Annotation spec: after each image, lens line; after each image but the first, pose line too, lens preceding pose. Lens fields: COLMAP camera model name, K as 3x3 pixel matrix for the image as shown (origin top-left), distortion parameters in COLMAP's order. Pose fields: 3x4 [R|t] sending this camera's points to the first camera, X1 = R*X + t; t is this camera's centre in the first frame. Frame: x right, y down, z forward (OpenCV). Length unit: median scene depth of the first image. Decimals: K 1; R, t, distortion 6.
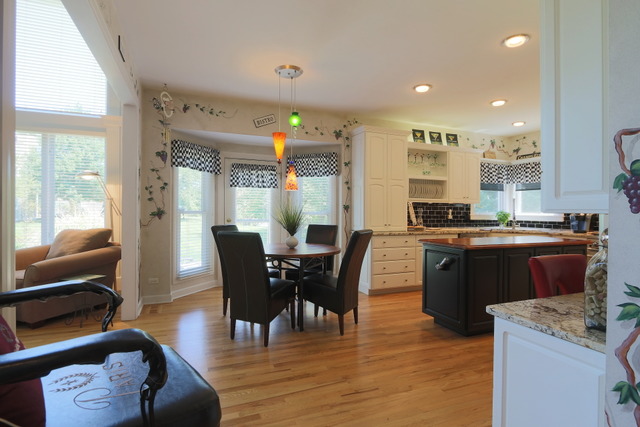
lens RADIAL K [[324.6, 0, 306.1], [0, 324.6, 212.0], [0, 0, 1]] dist [-0.027110, 0.000501]
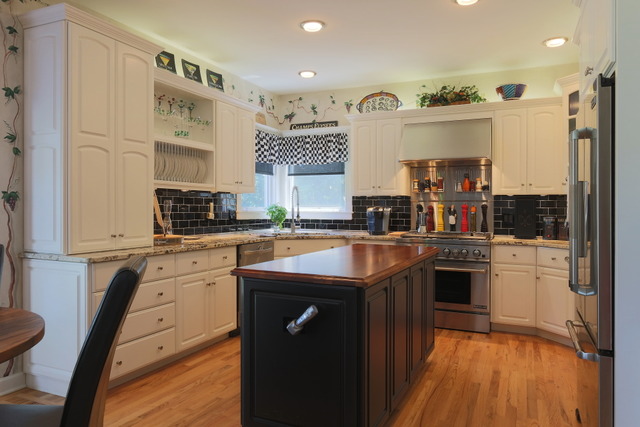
lens RADIAL K [[484.3, 0, 320.0], [0, 484.3, 213.5], [0, 0, 1]] dist [-0.004200, 0.003460]
pose [[0.716503, -0.013462, 0.697455, -0.021988], [0.002546, 0.999858, 0.016684, -0.002345], [-0.697580, -0.010179, 0.716435, 0.247222]]
